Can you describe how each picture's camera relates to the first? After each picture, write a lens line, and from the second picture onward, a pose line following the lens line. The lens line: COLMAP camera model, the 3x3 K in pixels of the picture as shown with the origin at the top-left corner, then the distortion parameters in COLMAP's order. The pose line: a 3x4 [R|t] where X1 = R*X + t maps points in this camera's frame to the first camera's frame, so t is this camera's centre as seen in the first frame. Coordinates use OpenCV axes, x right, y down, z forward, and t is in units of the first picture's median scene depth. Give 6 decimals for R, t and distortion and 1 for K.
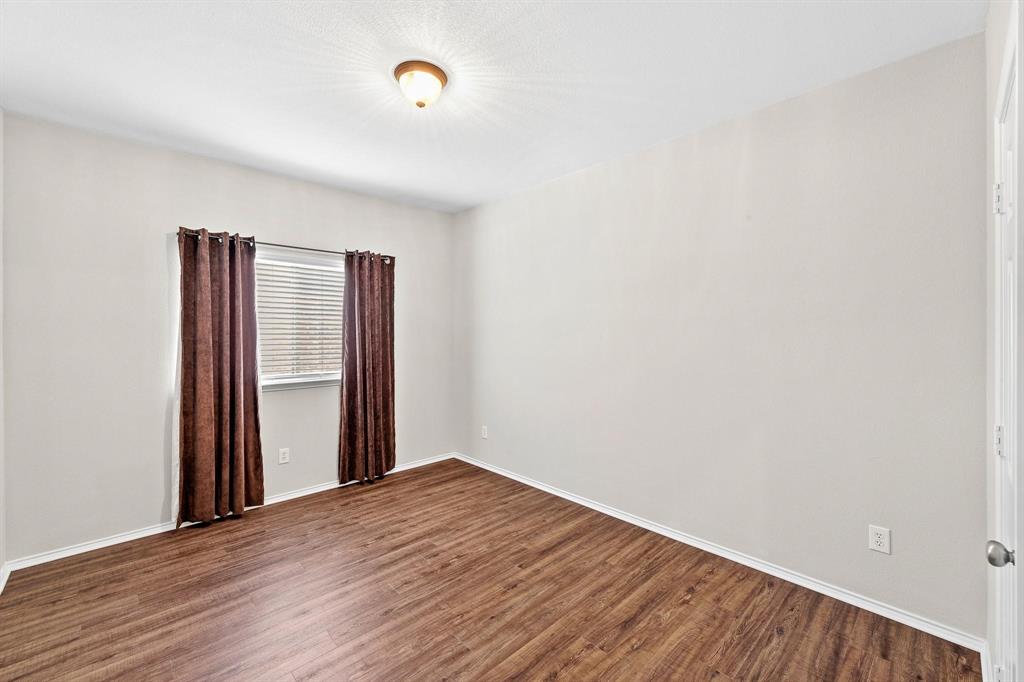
lens RADIAL K [[417.9, 0, 512.8], [0, 417.9, 336.5], [0, 0, 1]] dist [0.010070, -0.000275]
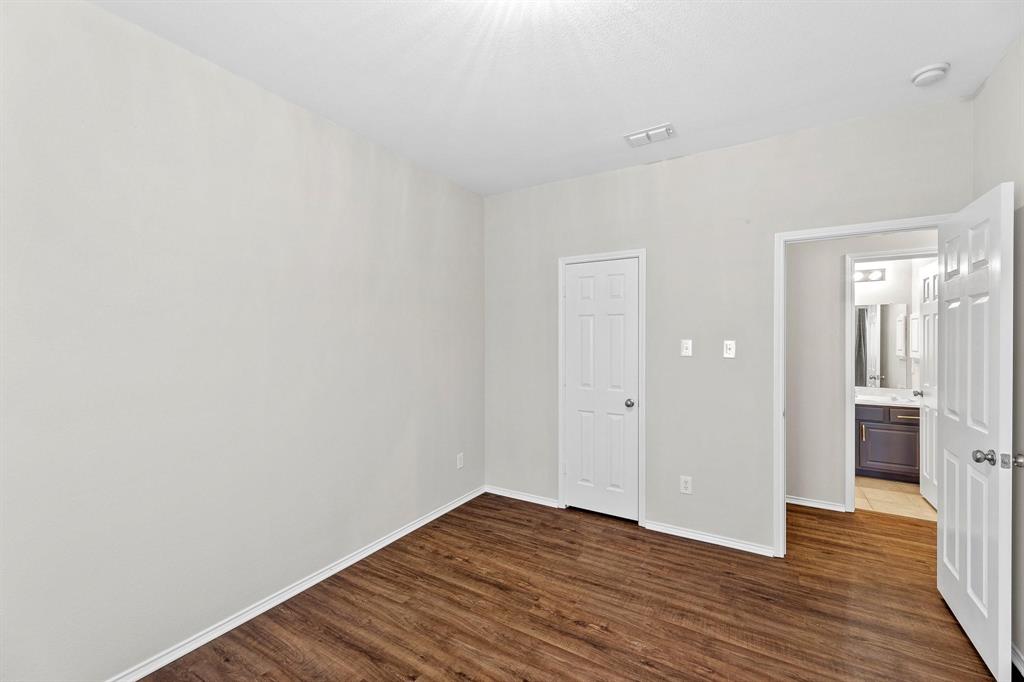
lens RADIAL K [[417.9, 0, 515.3], [0, 417.9, 342.0], [0, 0, 1]] dist [0.010070, -0.000275]
pose [[-0.264873, -0.006234, 0.964263, -0.771133], [0.008793, 0.999922, 0.008880, -0.025195], [-0.964243, 0.010831, -0.264797, 1.106675]]
